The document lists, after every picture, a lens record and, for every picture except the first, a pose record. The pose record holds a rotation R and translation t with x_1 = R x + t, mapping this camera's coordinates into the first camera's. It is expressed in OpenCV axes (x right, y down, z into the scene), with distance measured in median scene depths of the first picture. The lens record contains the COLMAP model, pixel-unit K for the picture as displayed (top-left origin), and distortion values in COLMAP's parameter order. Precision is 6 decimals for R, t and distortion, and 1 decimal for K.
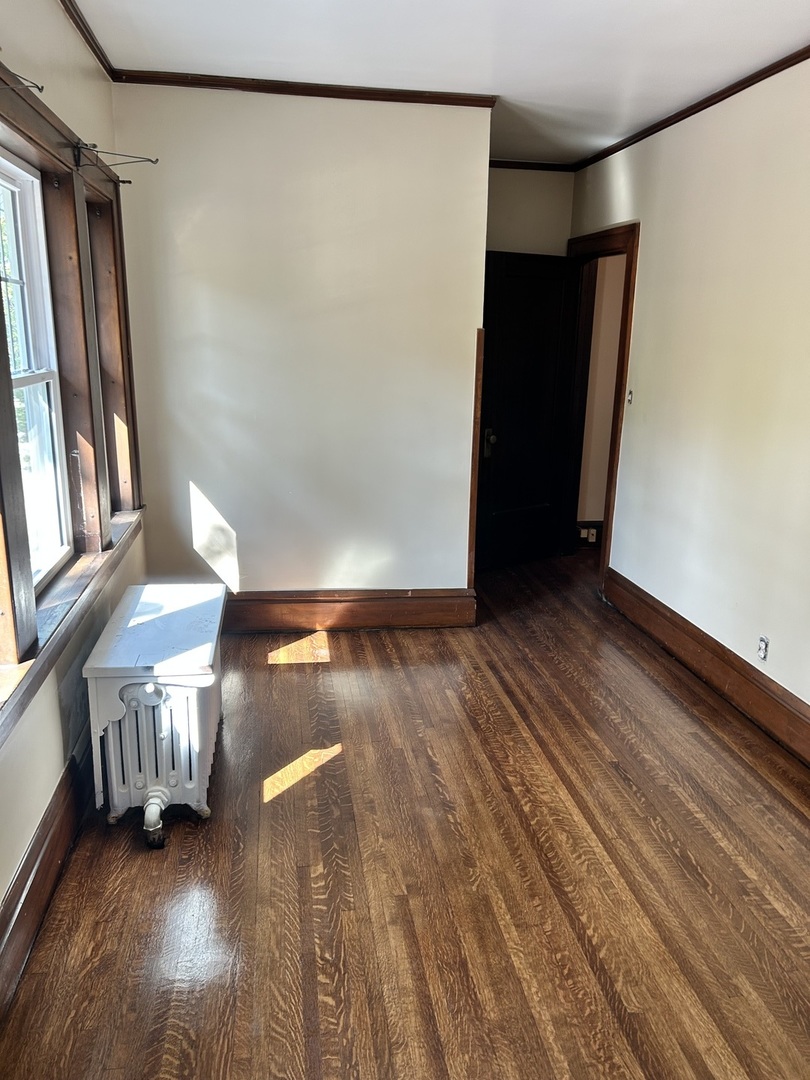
lens RADIAL K [[815.1, 0, 411.6], [0, 815.1, 545.7], [0, 0, 1]] dist [0.058808, -0.057777]
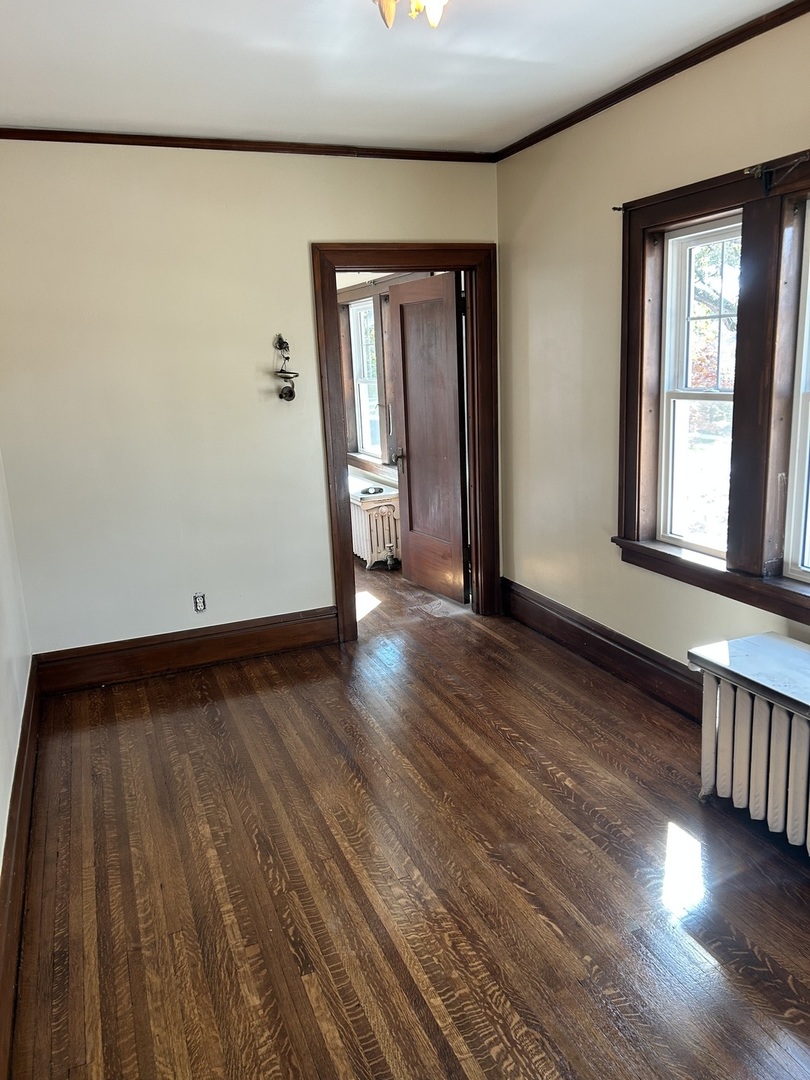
lens RADIAL K [[815.1, 0, 403.4], [0, 815.1, 536.9], [0, 0, 1]] dist [0.058808, -0.057777]
pose [[-0.977167, 0.066338, -0.201849, 0.321766], [-0.032992, 0.891112, 0.452583, -0.444925], [0.209893, 0.448909, -0.868577, 1.657803]]
